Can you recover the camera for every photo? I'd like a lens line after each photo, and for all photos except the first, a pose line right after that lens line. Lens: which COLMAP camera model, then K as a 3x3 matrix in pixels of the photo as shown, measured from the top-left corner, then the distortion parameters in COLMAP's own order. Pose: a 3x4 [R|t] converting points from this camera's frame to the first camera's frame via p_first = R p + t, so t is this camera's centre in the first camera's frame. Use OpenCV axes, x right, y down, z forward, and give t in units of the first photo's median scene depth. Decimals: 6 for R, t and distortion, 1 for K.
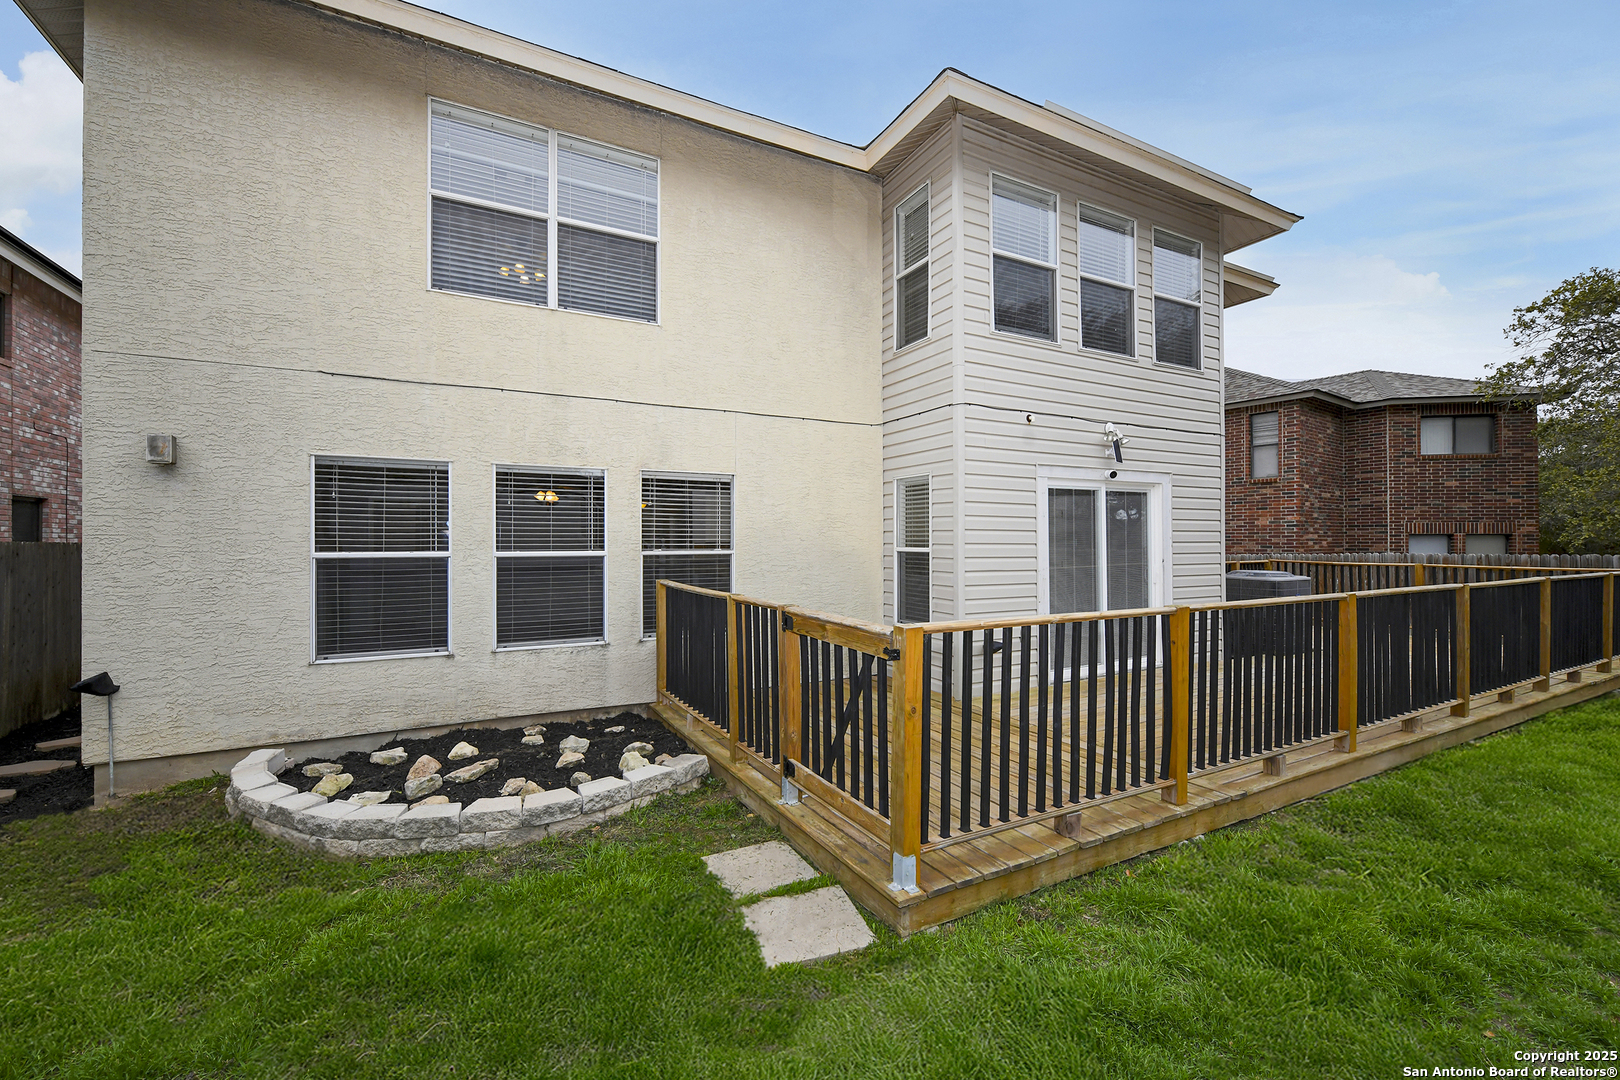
lens RADIAL K [[644.8, 0, 820.2], [0, 644.8, 535.6], [0, 0, 1]] dist [0.000571, -0.000168]
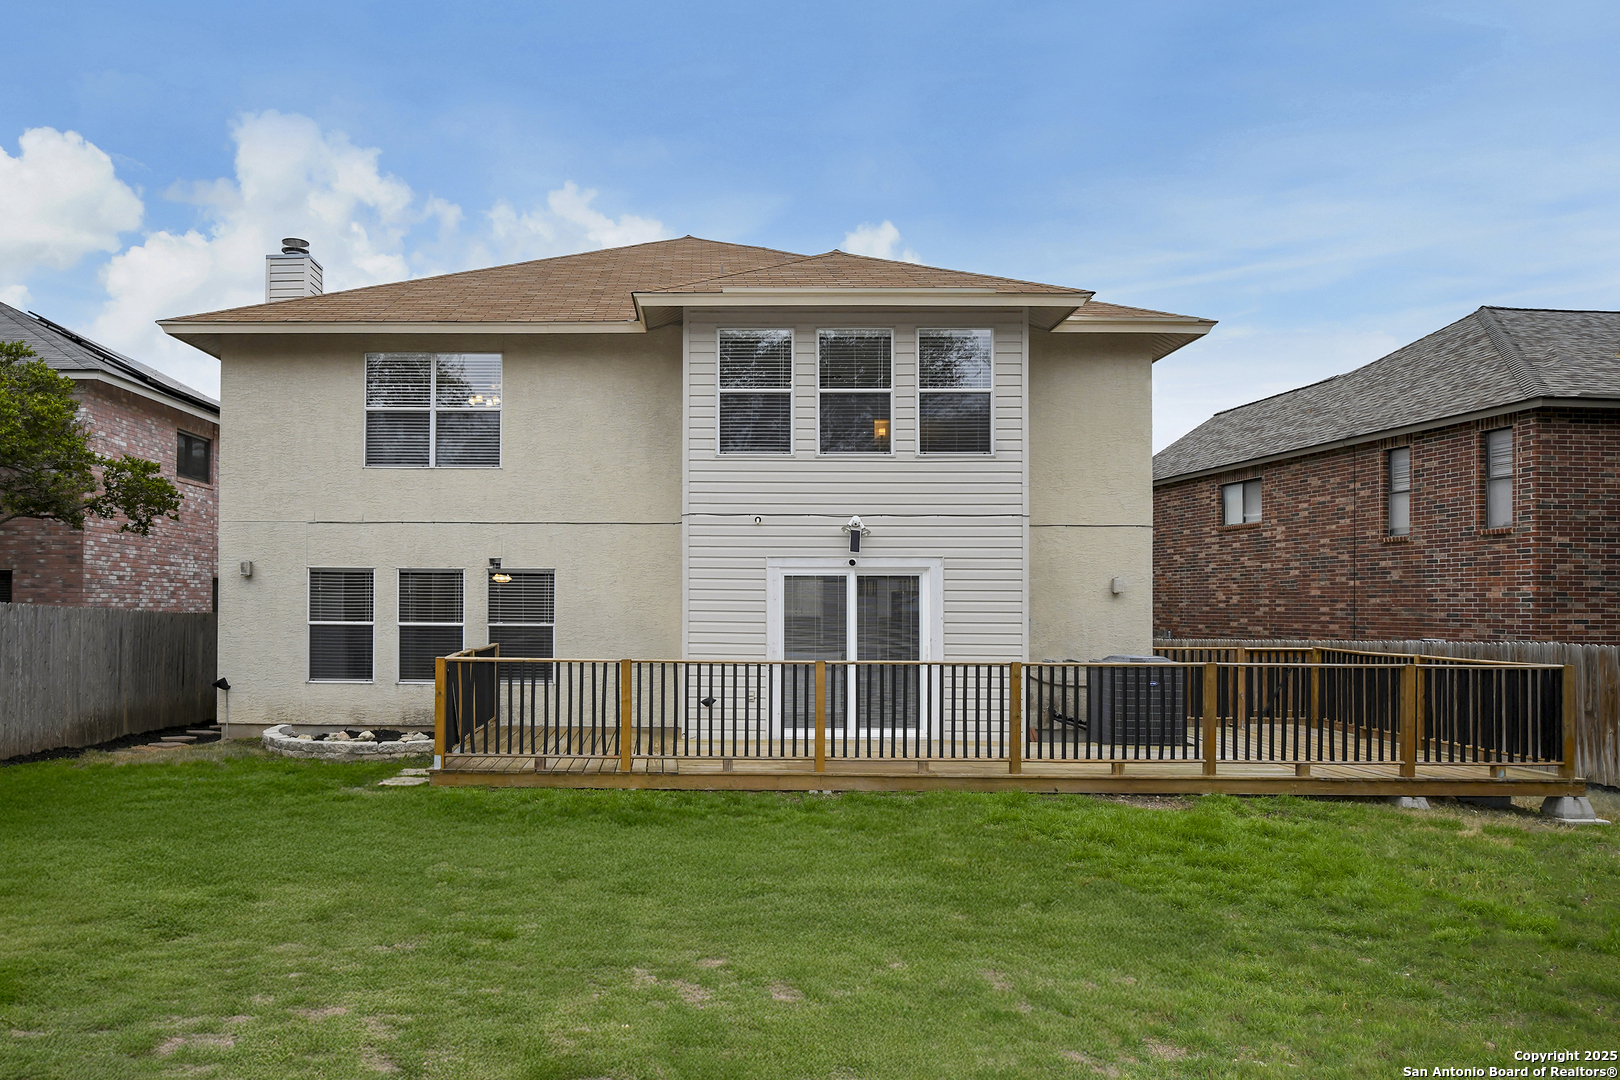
lens RADIAL K [[1223.9, 0, 809.5], [0, 1223.9, 584.3], [0, 0, 1]] dist [-0.001896, -0.000611]
pose [[0.889273, 0.000925, -0.457375, 1.755131], [-0.004849, 0.999961, -0.007406, -0.050557], [0.457351, 0.008804, 0.889243, -1.217981]]
